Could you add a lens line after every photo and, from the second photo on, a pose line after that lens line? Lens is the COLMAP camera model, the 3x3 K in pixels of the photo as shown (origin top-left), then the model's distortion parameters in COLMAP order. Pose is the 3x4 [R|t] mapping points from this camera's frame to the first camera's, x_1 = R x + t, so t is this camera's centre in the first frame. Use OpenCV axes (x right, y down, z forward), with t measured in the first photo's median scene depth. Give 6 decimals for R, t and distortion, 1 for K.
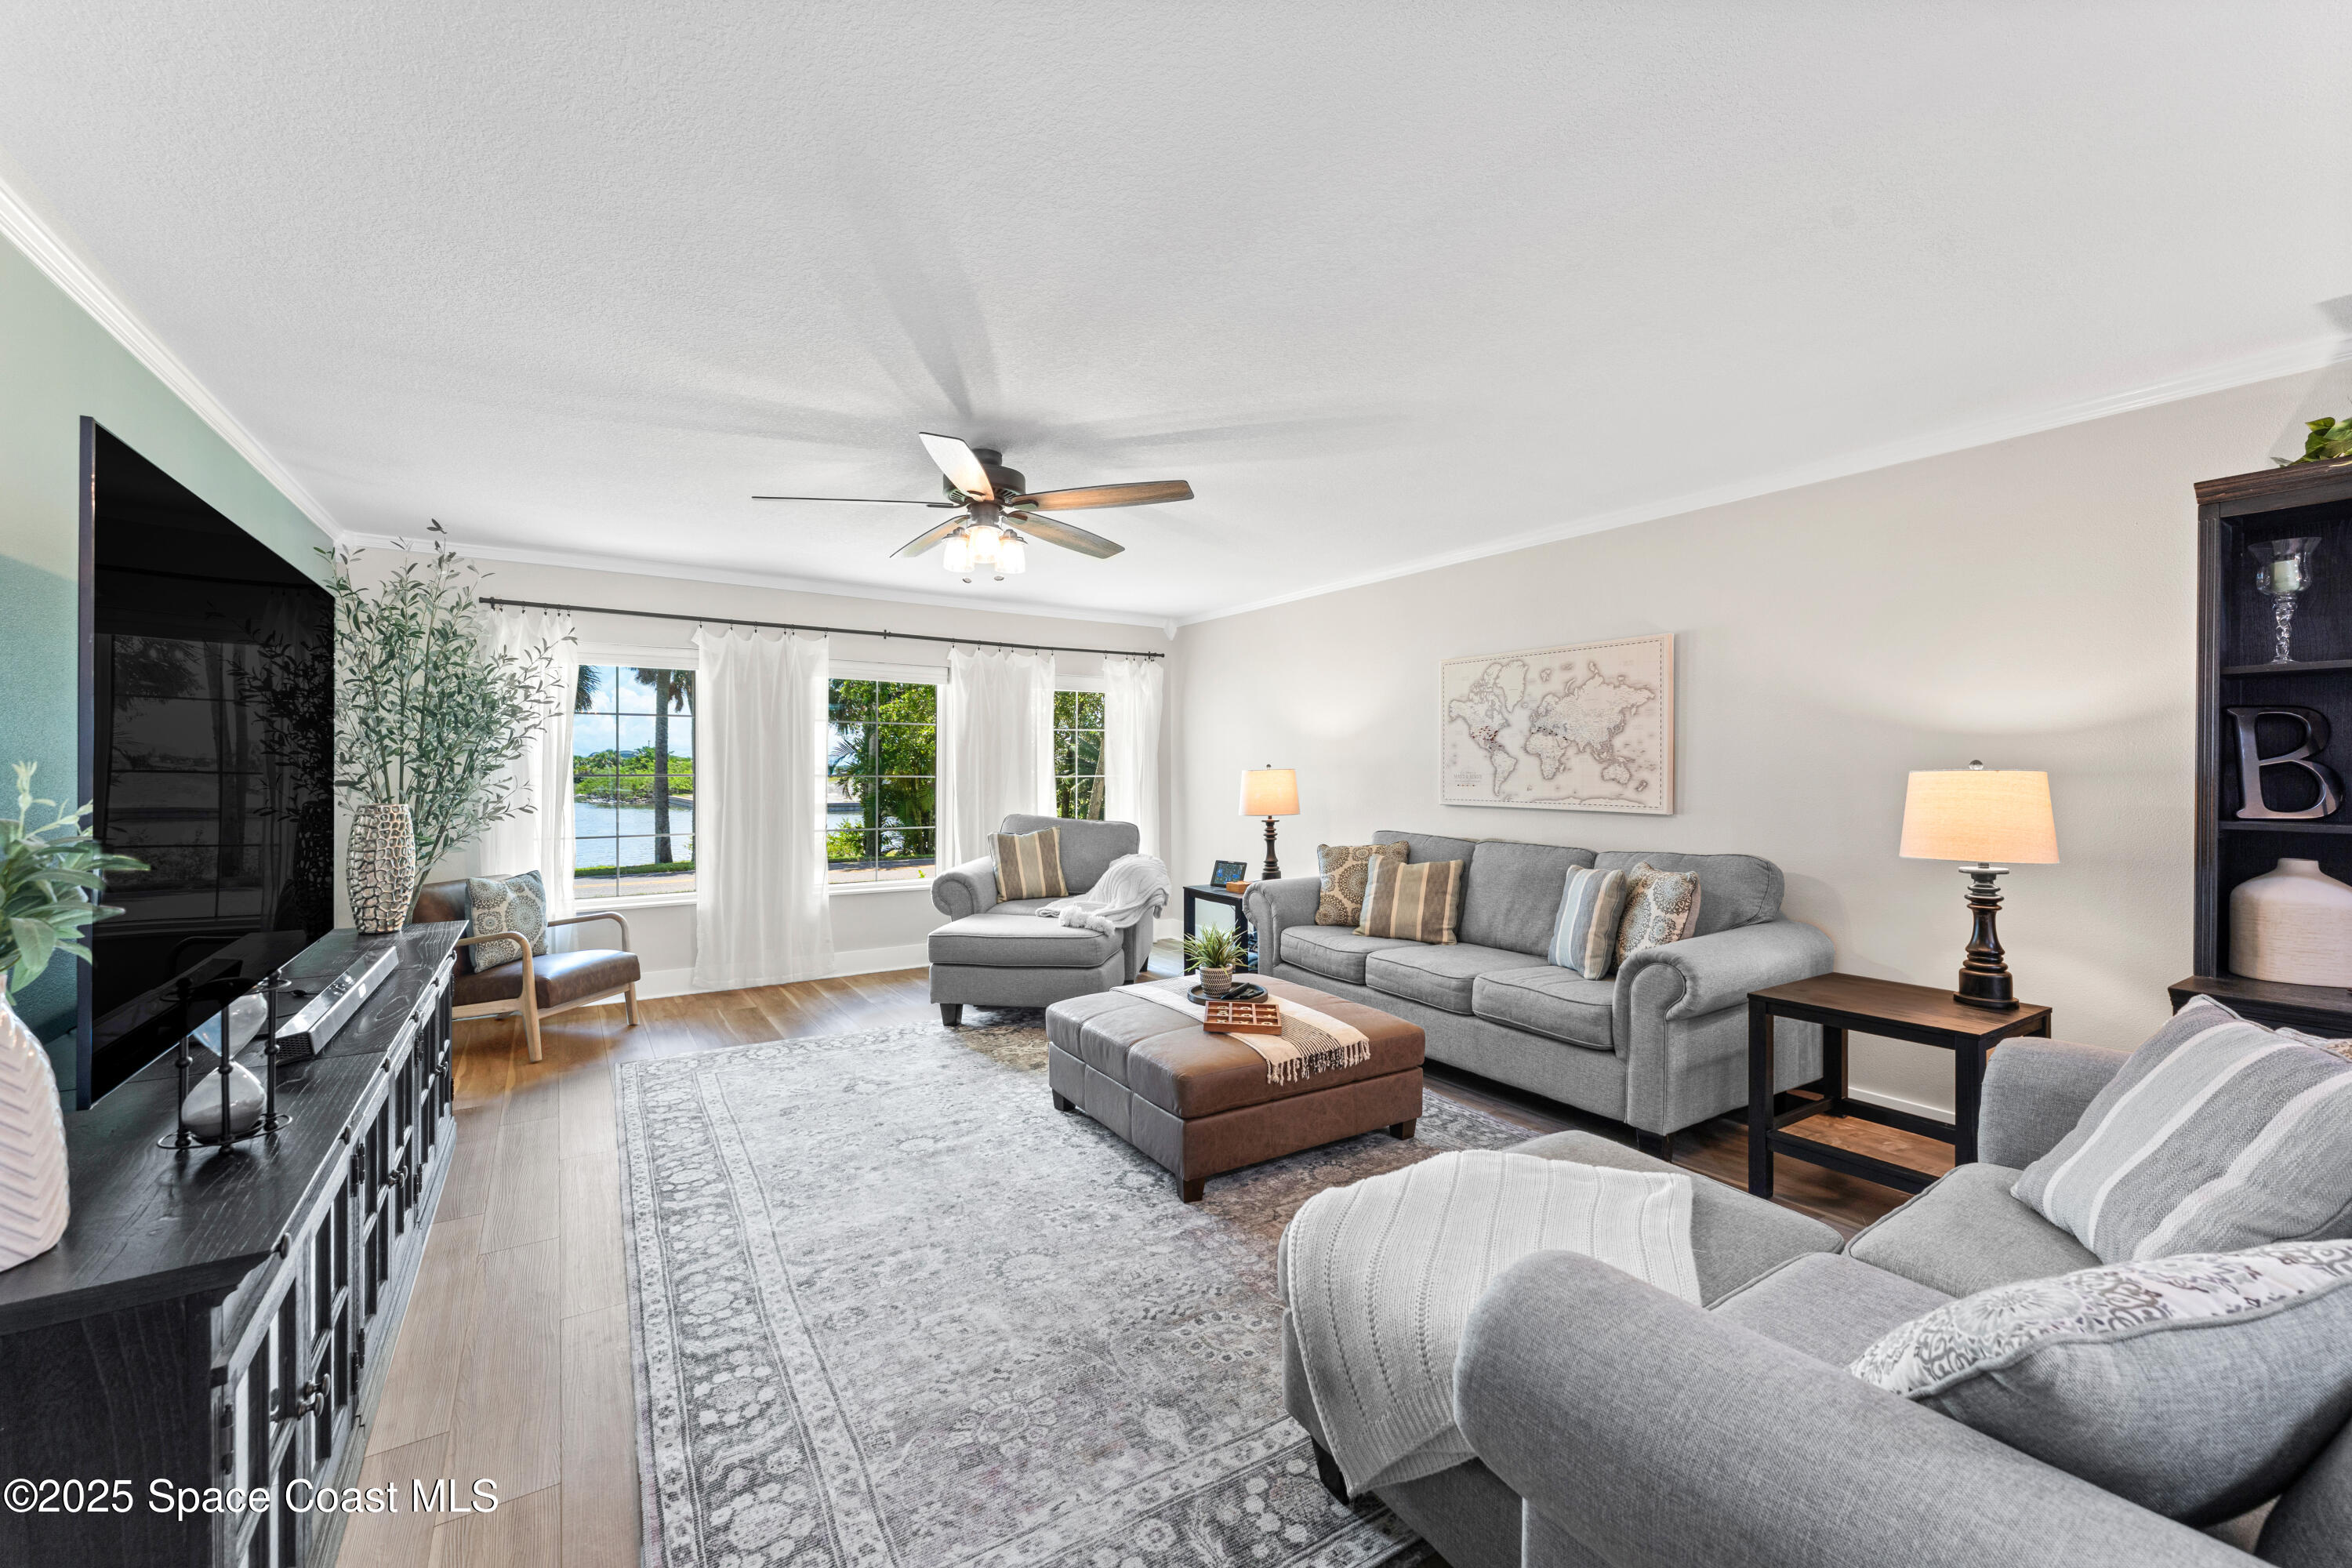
lens RADIAL K [[942.4, 0, 1177.1], [0, 942.4, 778.9], [0, 0, 1]] dist [0.001044, -0.000033]
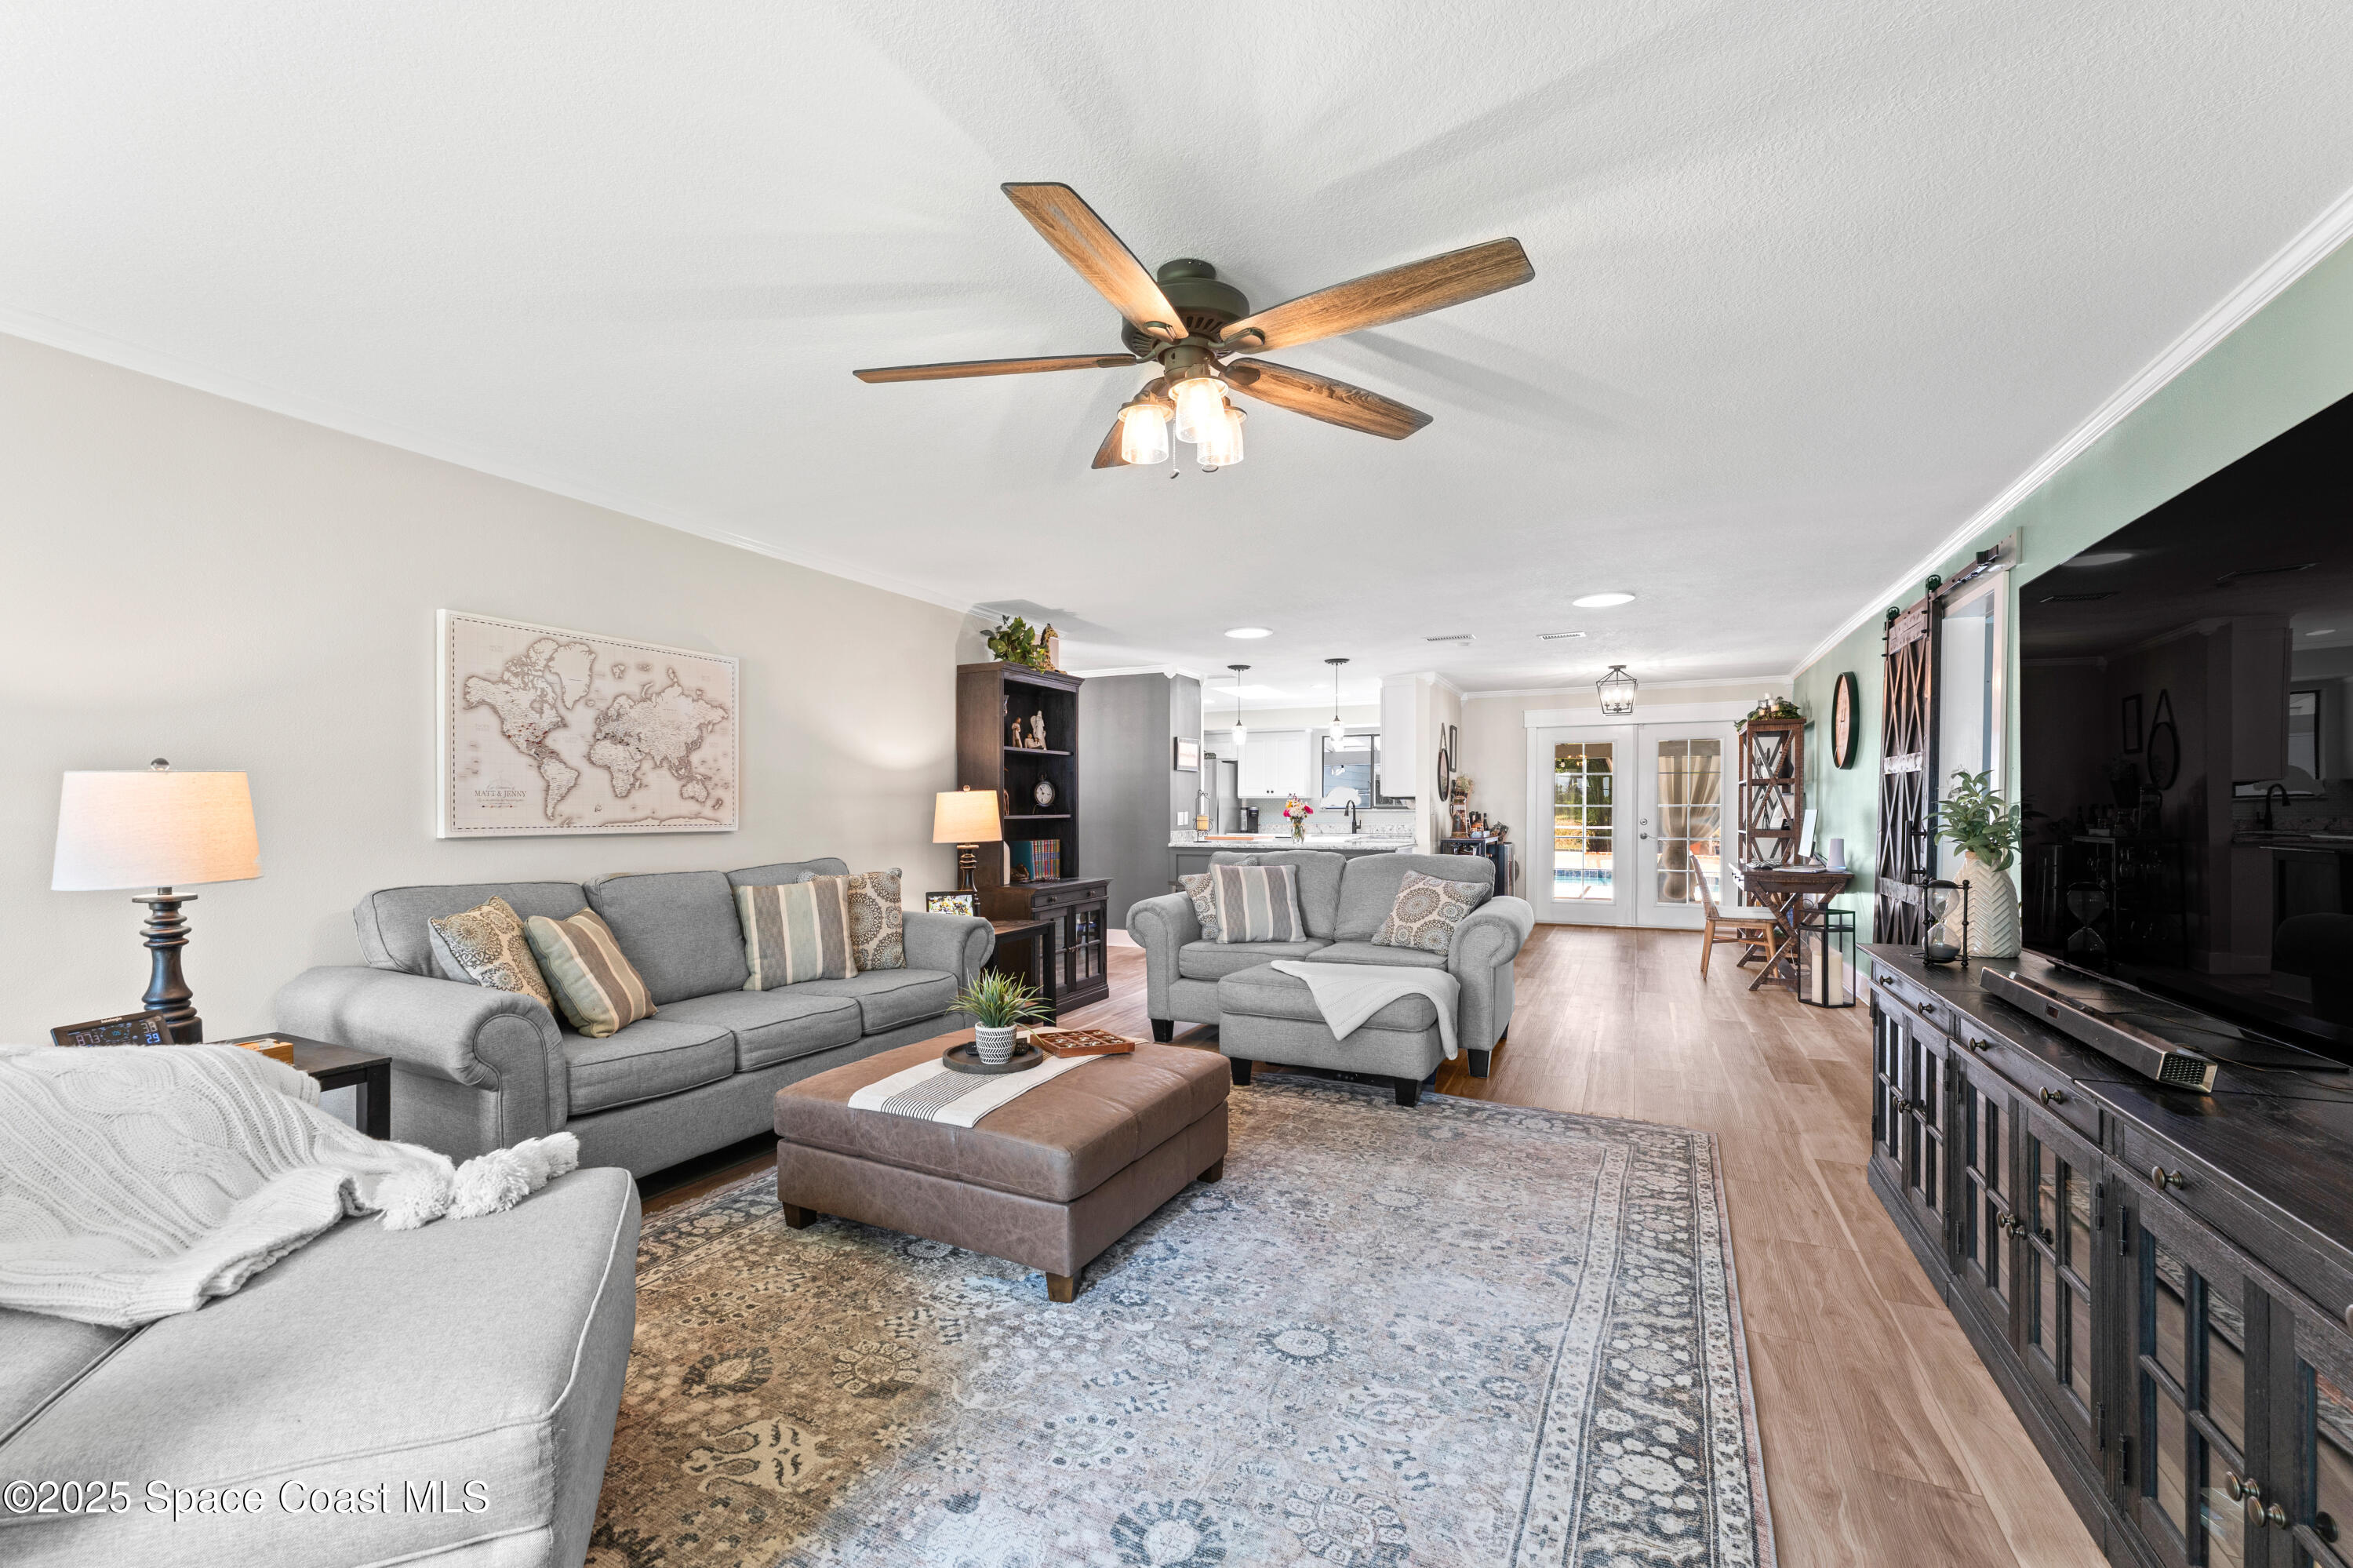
lens RADIAL K [[1001.2, 0, 1128.3], [0, 1001.2, 821.5], [0, 0, 1]] dist [0.002079, 0.000161]
pose [[-0.496888, -0.010978, 0.867745, -0.624722], [0.010760, 0.999765, 0.018809, 0.010358], [-0.867748, 0.018682, -0.496653, 1.106864]]
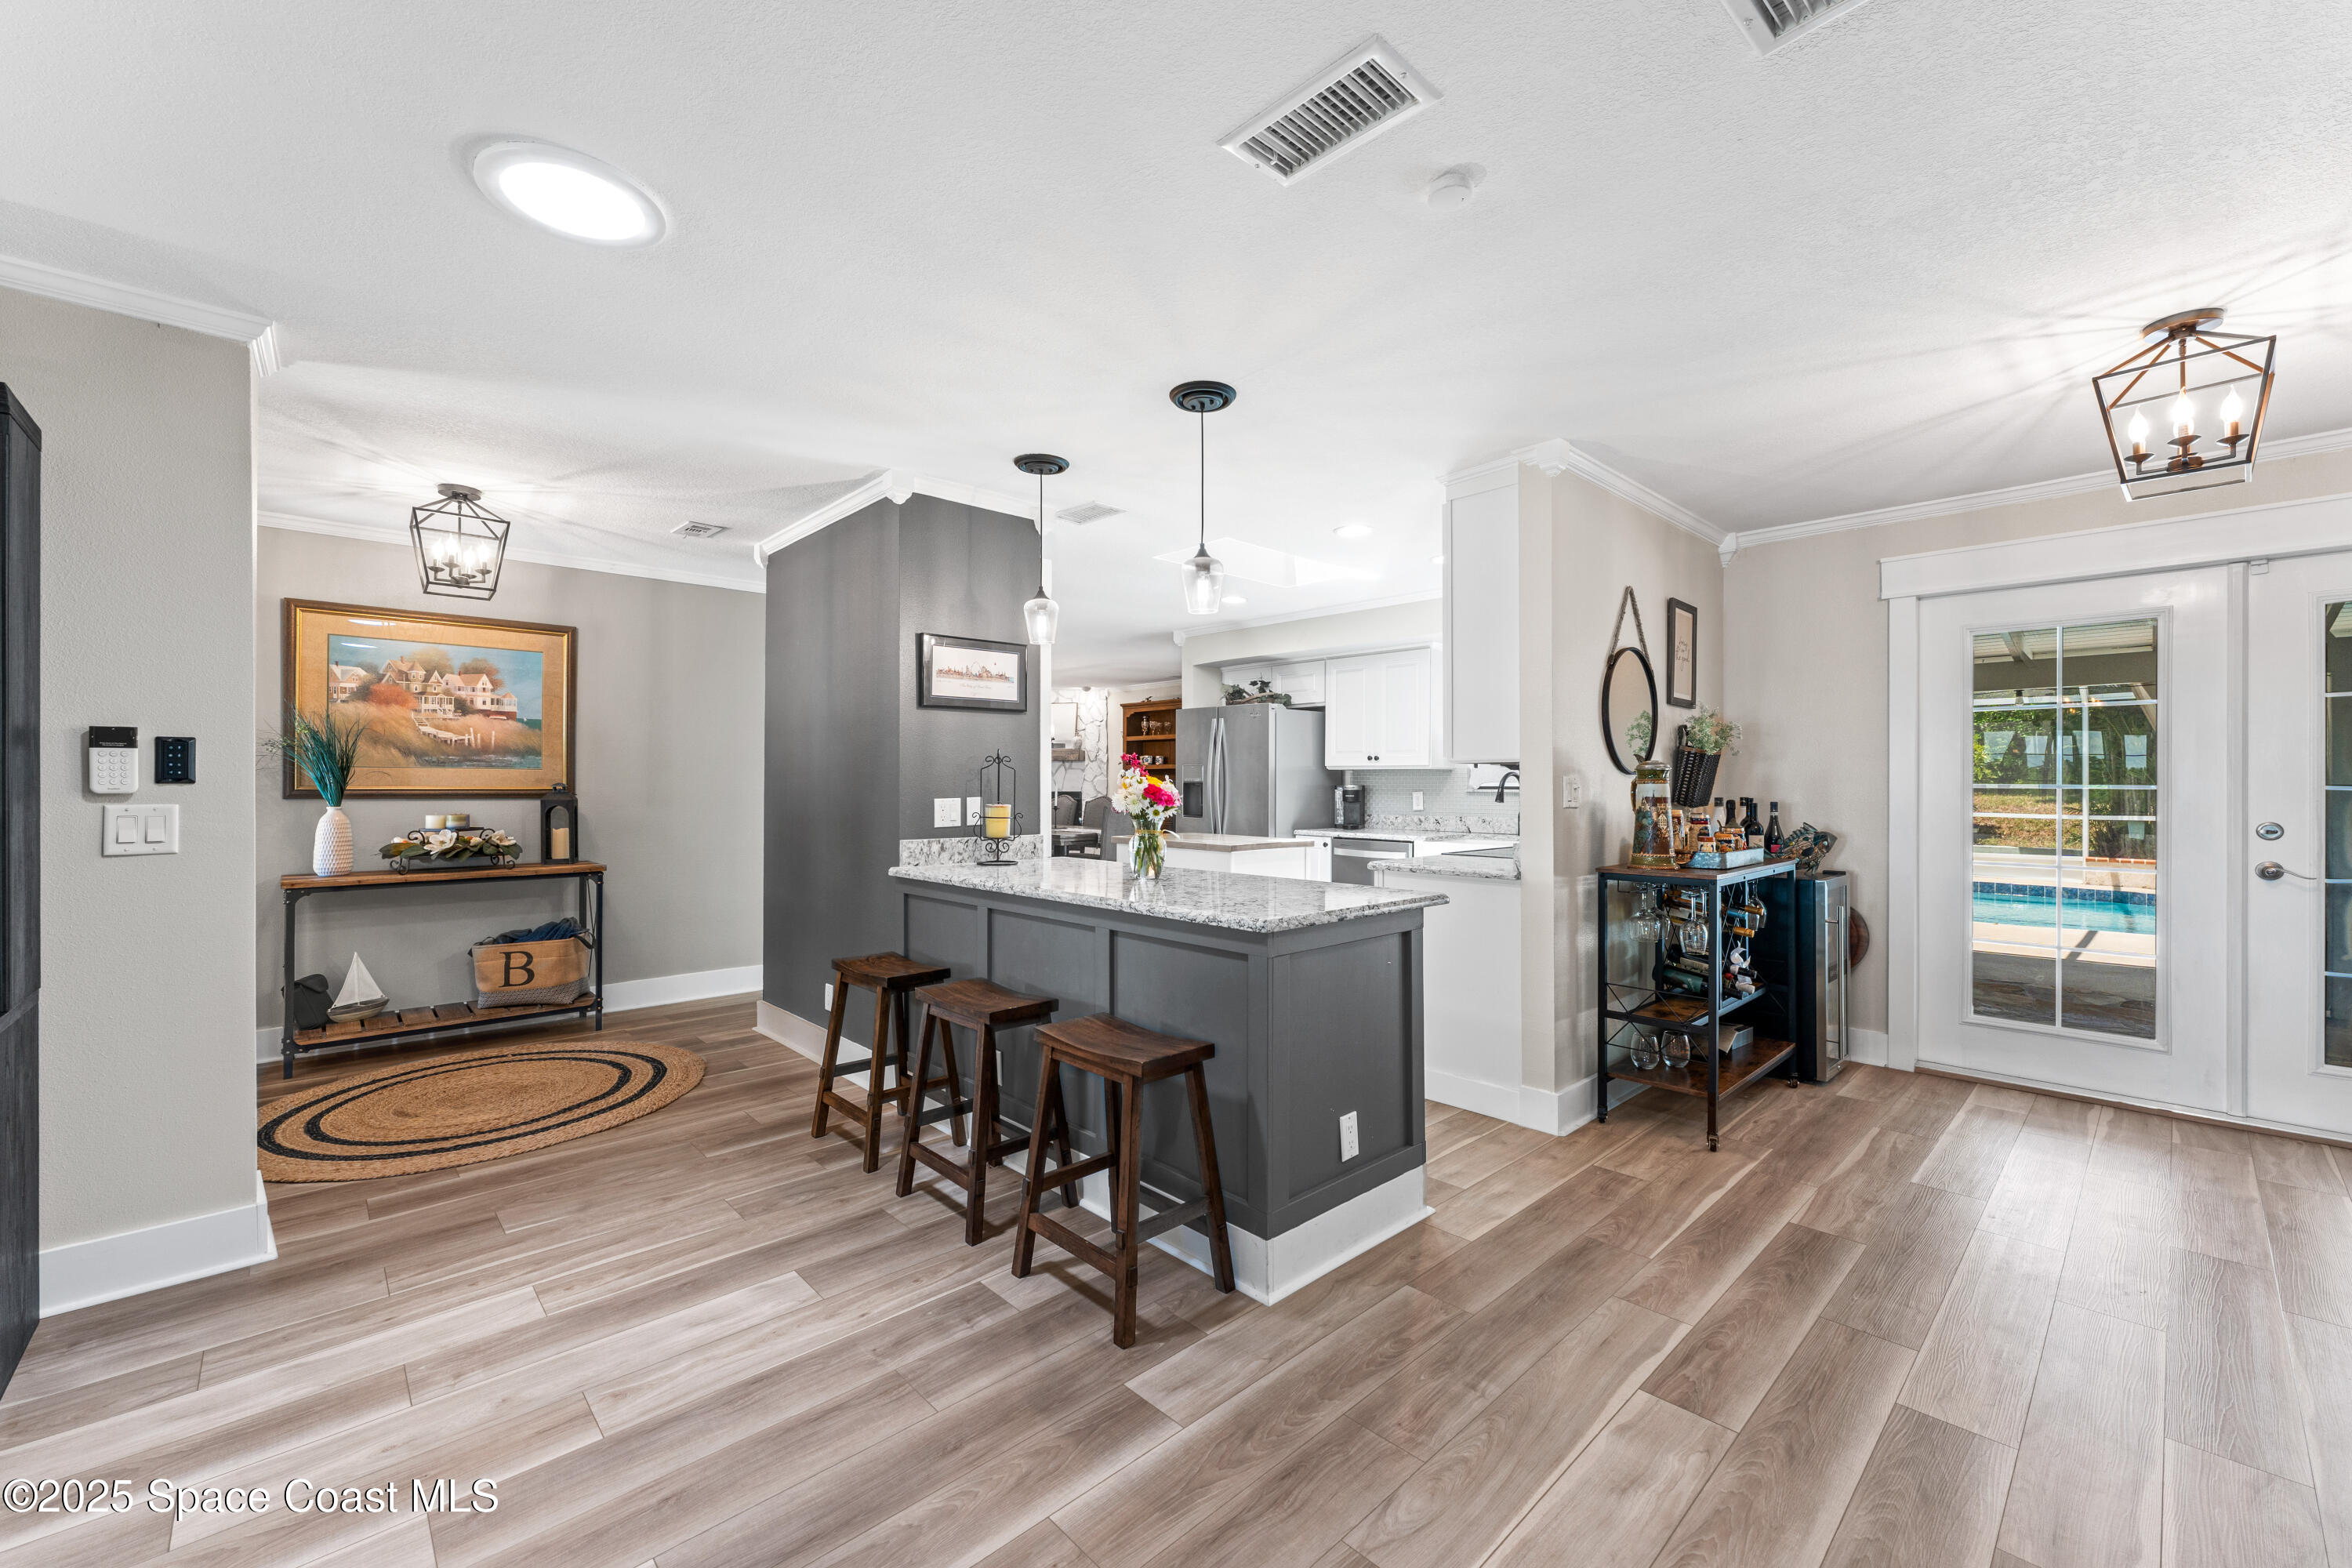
lens RADIAL K [[935.7, 0, 1176.0], [0, 935.7, 784.0], [0, 0, 1]] dist [-0.000429, -0.000042]
pose [[-0.167925, -0.002490, 0.985797, 0.203229], [0.009827, 0.999943, 0.004199, 0.015820], [-0.985751, 0.010392, -0.167891, -0.084672]]
